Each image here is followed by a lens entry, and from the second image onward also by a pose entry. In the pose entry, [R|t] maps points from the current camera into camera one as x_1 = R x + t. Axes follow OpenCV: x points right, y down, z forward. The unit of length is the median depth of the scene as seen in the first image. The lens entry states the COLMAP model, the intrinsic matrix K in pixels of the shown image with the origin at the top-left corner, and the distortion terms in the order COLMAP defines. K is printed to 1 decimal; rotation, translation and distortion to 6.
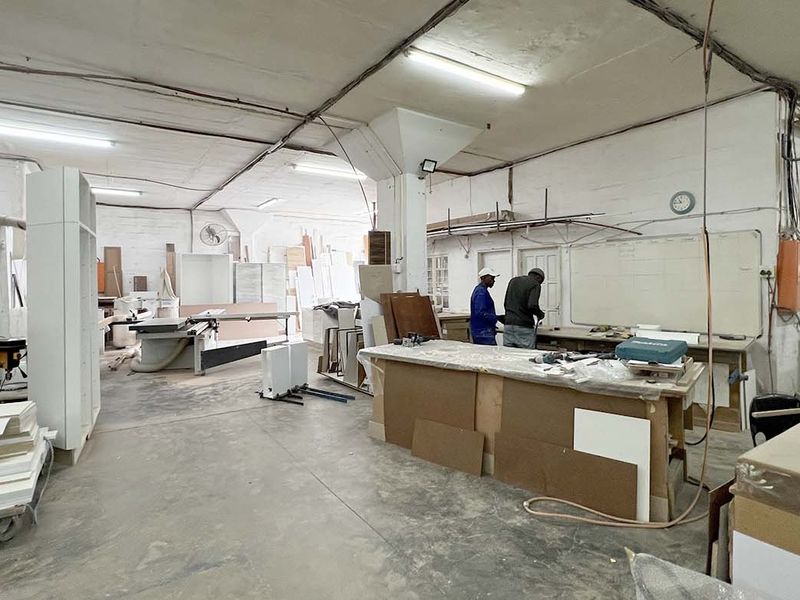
lens RADIAL K [[444.6, 0, 402.2], [0, 444.6, 283.9], [0, 0, 1]] dist [-0.002584, -0.000537]
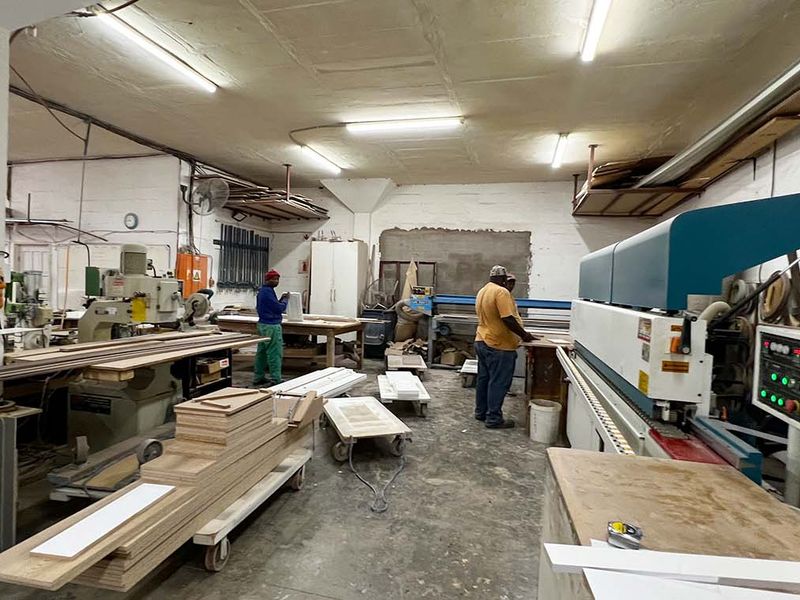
lens RADIAL K [[443.0, 0, 400.0], [0, 443.0, 300.0], [0, 0, 1]] dist [0.005381, 0.000480]
pose [[0.761648, 0.012016, 0.647879, 0.325010], [-0.033159, 0.999241, 0.020450, 0.007548], [-0.647142, -0.037059, 0.761468, -0.534961]]
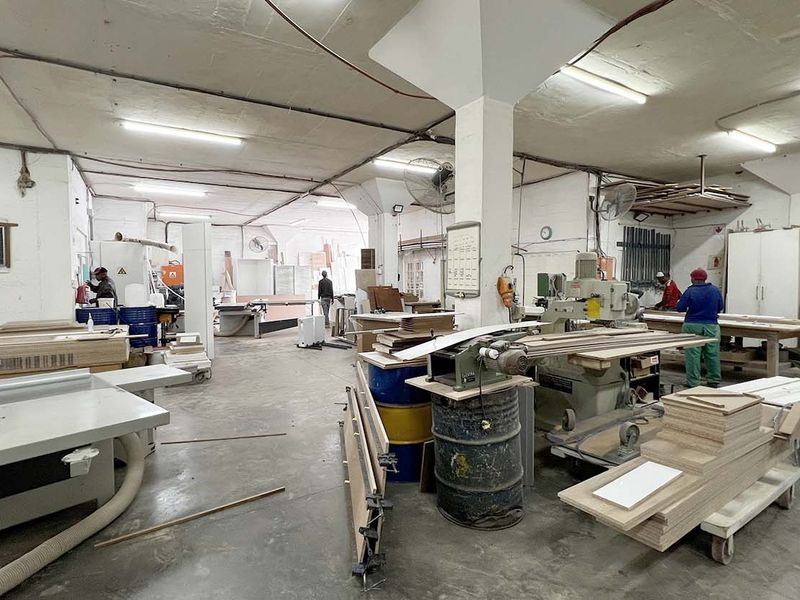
lens RADIAL K [[413.9, 0, 400.0], [0, 413.9, 300.0], [0, 0, 1]] dist [-0.004027, -0.000369]
pose [[0.999014, 0.007160, -0.043826, 0.131302], [-0.005247, 0.999035, 0.043601, 0.003695], [0.044096, -0.043328, 0.998087, -0.513501]]
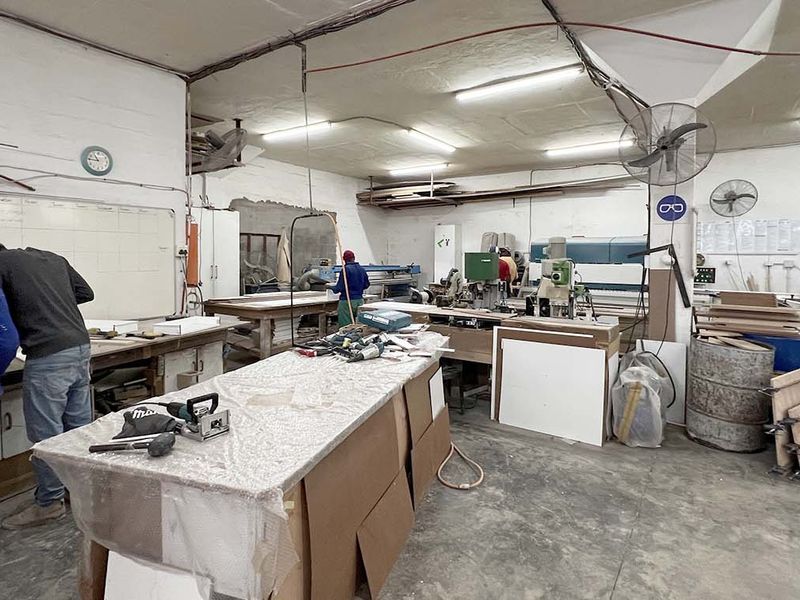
lens RADIAL K [[444.6, 0, 402.2], [0, 444.6, 283.9], [0, 0, 1]] dist [-0.002584, -0.000537]
pose [[-0.348804, -0.052080, 0.935747, -0.265739], [0.002393, 0.998402, 0.056459, -0.006609], [-0.937193, 0.021933, -0.348122, 0.669815]]
